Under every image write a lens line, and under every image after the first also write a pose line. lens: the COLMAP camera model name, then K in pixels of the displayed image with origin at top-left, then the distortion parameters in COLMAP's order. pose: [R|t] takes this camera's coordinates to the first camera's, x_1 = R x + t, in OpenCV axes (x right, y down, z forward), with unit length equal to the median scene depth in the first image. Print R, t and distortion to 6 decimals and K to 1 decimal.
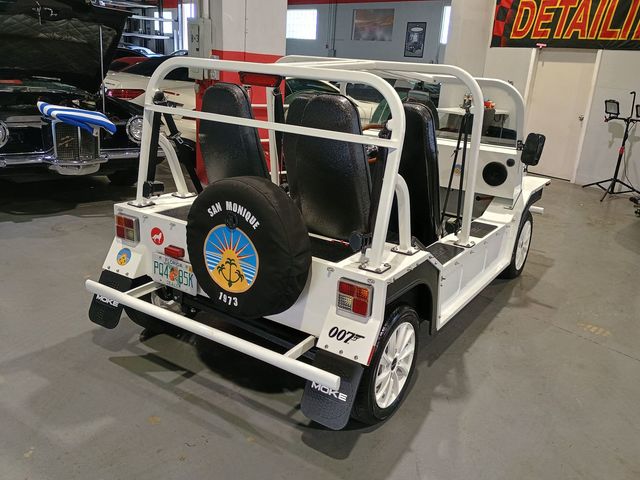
lens RADIAL K [[553.3, 0, 332.1], [0, 553.3, 241.9], [0, 0, 1]] dist [0.068520, -0.077809]
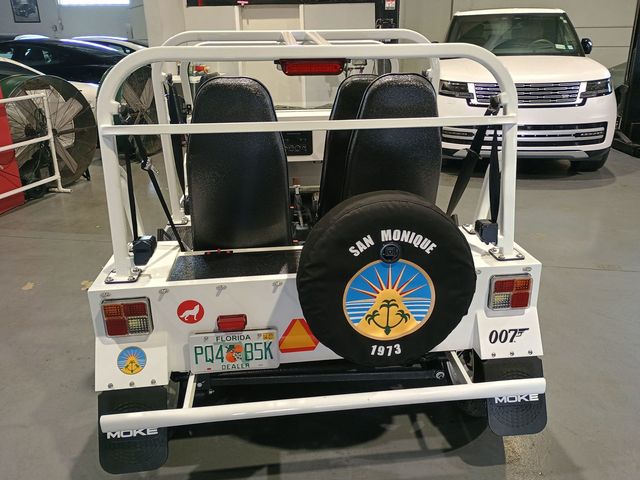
lens RADIAL K [[554.7, 0, 327.3], [0, 554.7, 242.9], [0, 0, 1]] dist [0.072139, -0.094887]
pose [[0.775048, -0.292334, 0.560215, -0.646426], [0.254202, 0.955895, 0.147126, -0.178716], [-0.578517, 0.028378, 0.815176, 0.396967]]
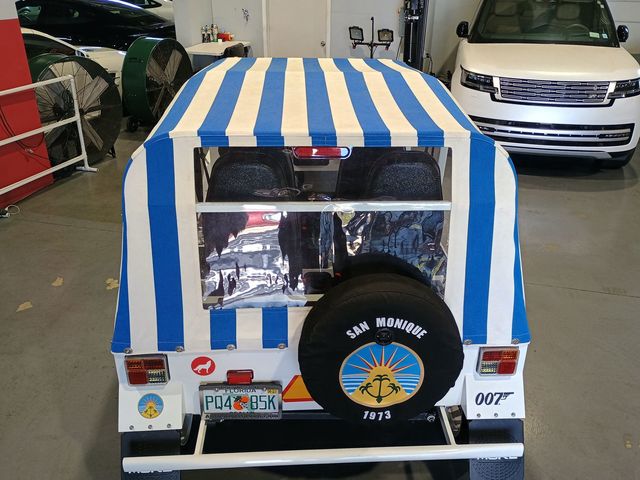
lens RADIAL K [[558.3, 0, 320.0], [0, 558.3, 240.0], [0, 0, 1]] dist [0.081311, -0.114143]
pose [[0.815085, -0.305298, 0.492371, -0.605843], [0.219073, 0.949198, 0.225896, -0.373457], [-0.536324, -0.076259, 0.840560, 0.326980]]
